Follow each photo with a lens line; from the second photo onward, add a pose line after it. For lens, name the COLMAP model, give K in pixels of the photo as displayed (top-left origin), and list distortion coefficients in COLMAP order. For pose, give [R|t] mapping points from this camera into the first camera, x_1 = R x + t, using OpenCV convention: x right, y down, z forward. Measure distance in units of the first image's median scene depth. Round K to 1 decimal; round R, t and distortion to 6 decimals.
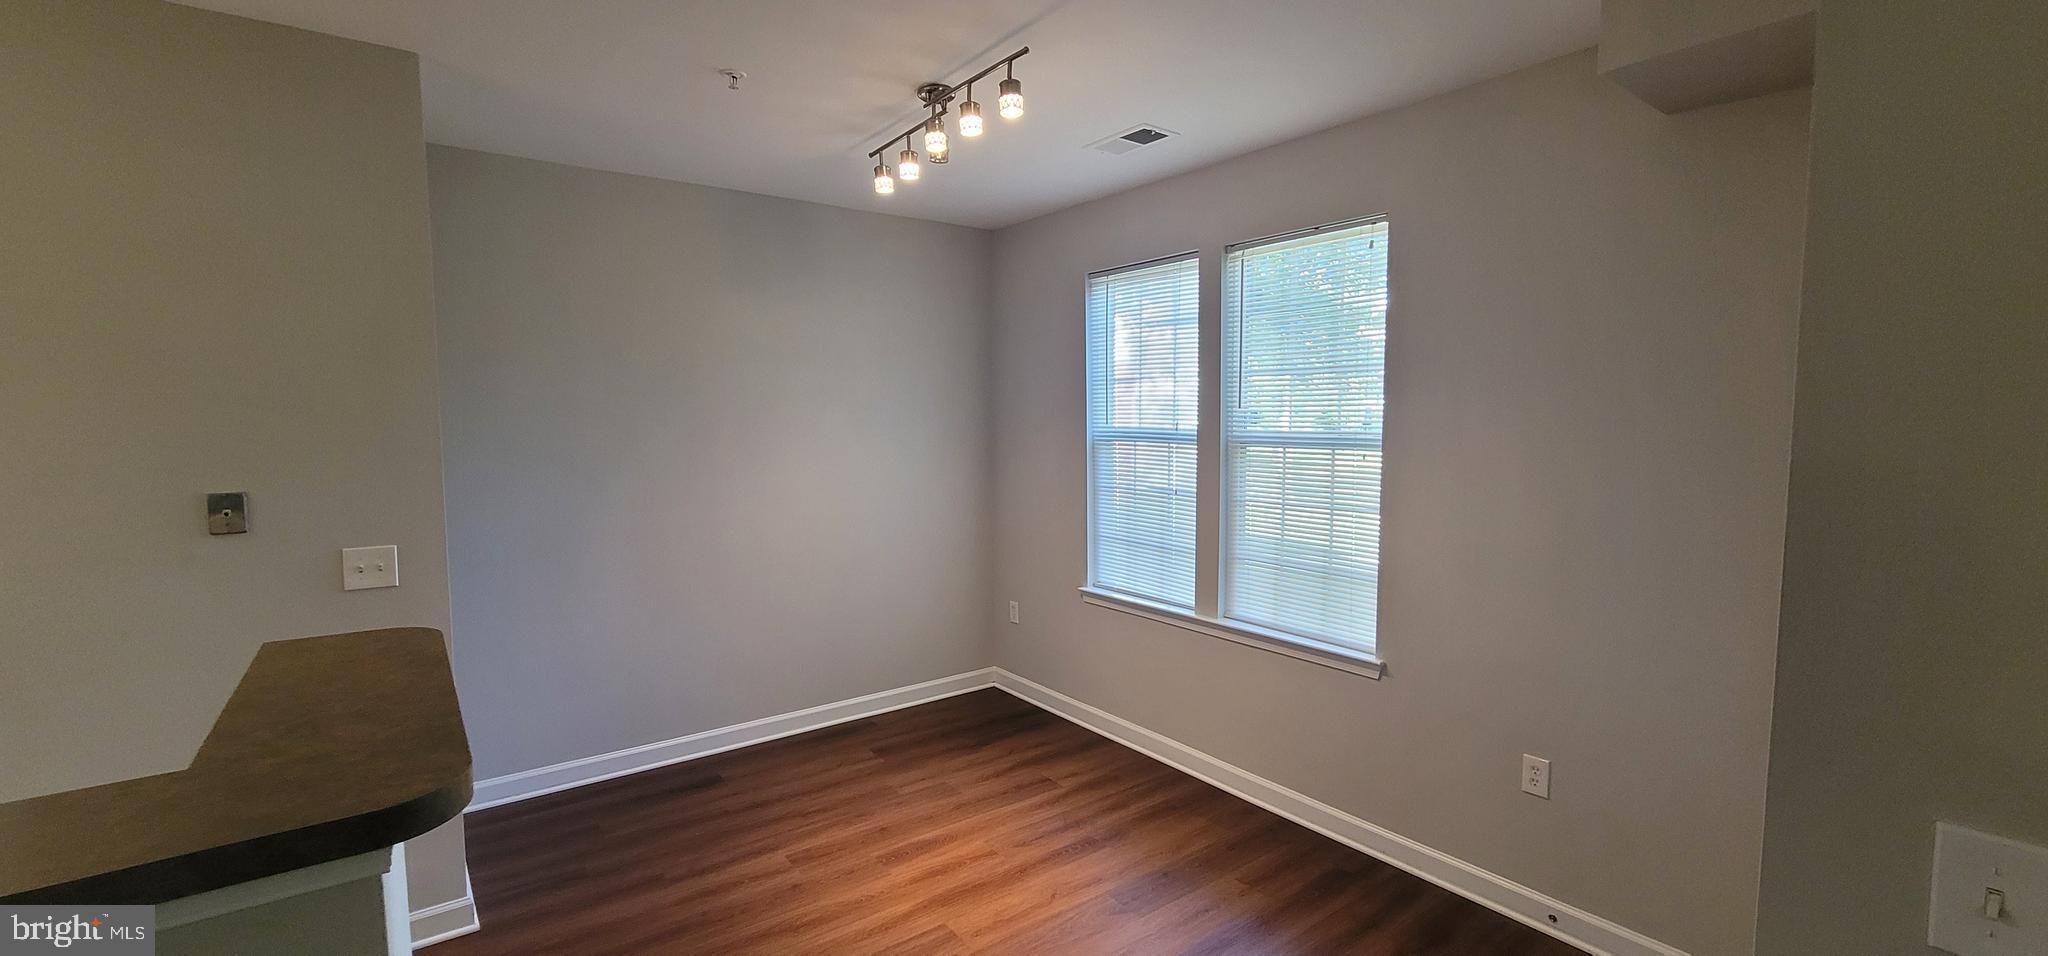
lens RADIAL K [[839.1, 0, 1016.0], [0, 839.1, 481.3], [0, 0, 1]] dist [-0.001812, -0.000182]
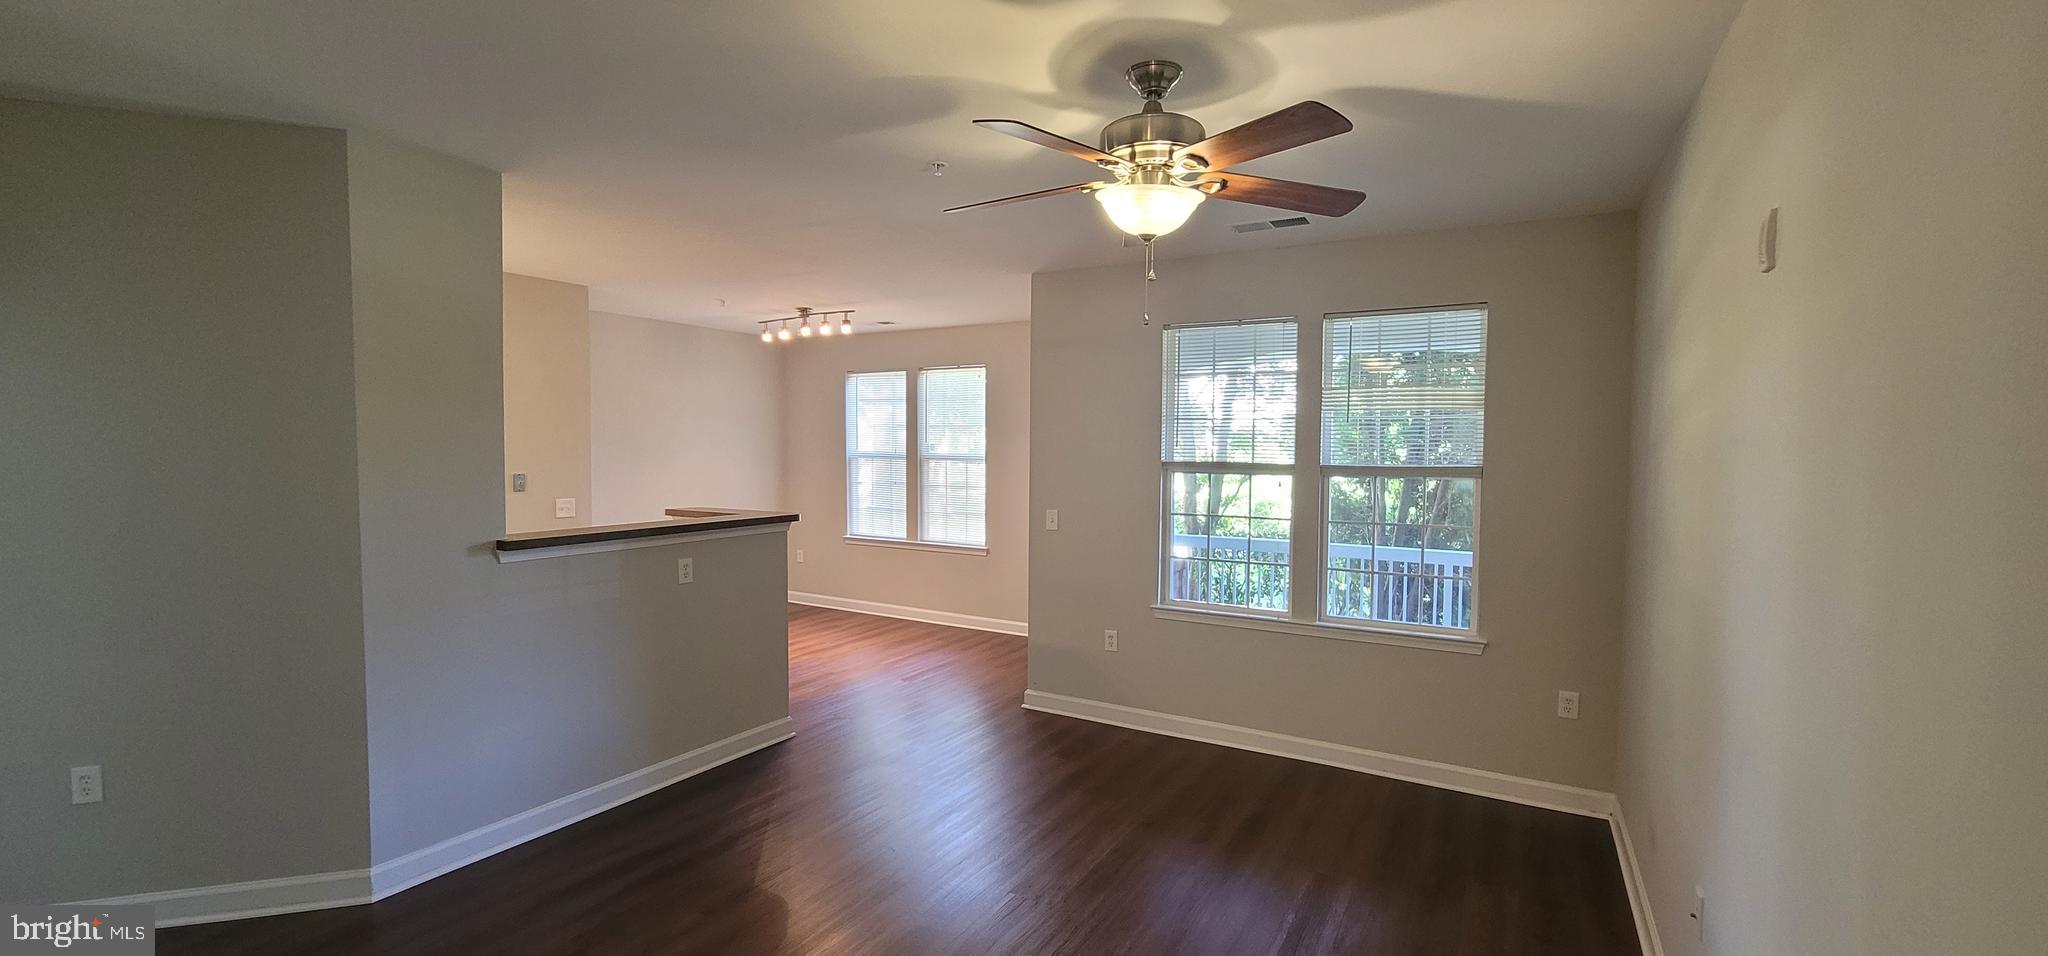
lens RADIAL K [[839.1, 0, 1016.0], [0, 839.1, 481.3], [0, 0, 1]] dist [-0.001812, -0.000182]
pose [[0.923063, -0.003432, 0.384633, -0.361911], [0.015829, 0.999452, -0.029071, 0.081202], [-0.384323, 0.032923, 0.922611, -1.112118]]
